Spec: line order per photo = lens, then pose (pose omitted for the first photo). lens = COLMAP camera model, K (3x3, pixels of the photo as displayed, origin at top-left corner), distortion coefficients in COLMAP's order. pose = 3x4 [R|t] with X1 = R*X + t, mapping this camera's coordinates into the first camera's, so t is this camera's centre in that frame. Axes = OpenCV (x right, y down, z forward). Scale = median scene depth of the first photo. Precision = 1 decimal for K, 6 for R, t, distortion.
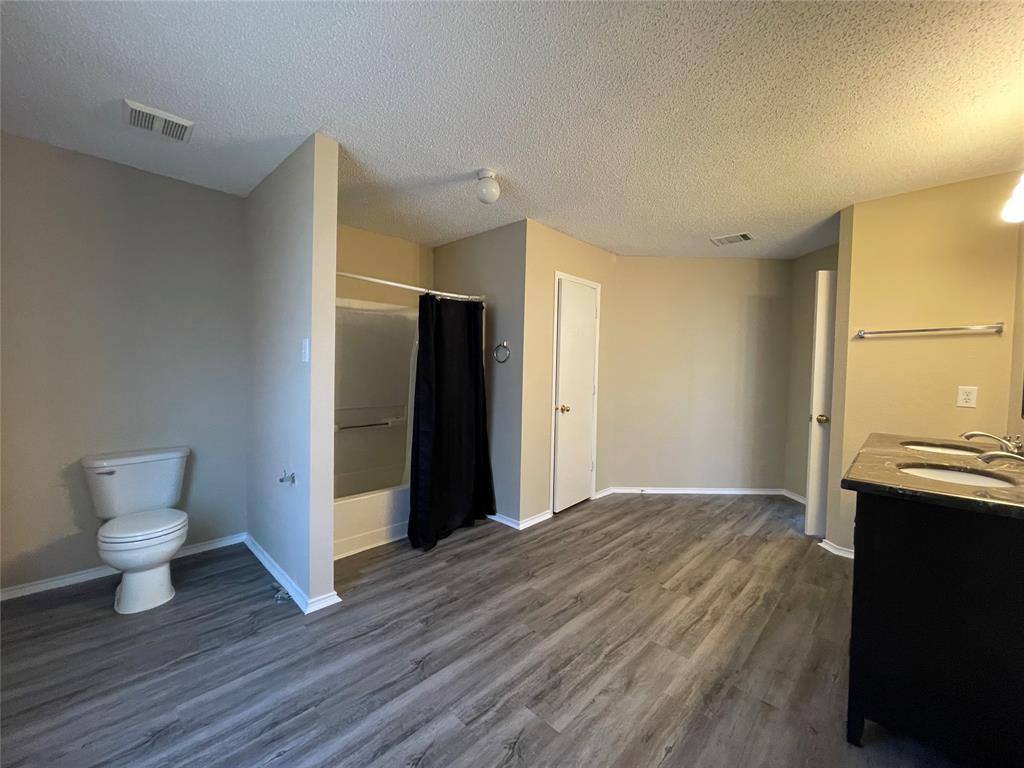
lens RADIAL K [[439.5, 0, 507.1], [0, 439.5, 380.4], [0, 0, 1]] dist [-0.002165, -0.000368]
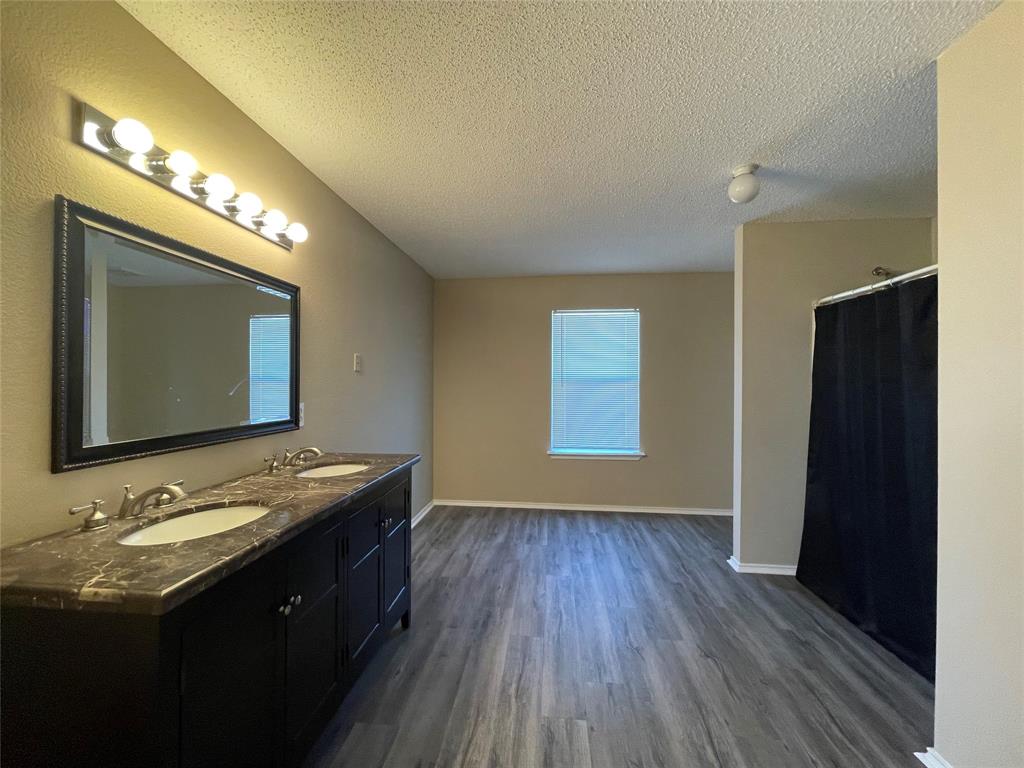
lens RADIAL K [[439.5, 0, 507.1], [0, 439.5, 380.4], [0, 0, 1]] dist [-0.002165, -0.000368]
pose [[-0.806557, -0.023712, -0.590680, 1.077571], [-0.033380, 0.999428, 0.005458, -0.059643], [0.590213, 0.024119, -0.806887, 1.832189]]
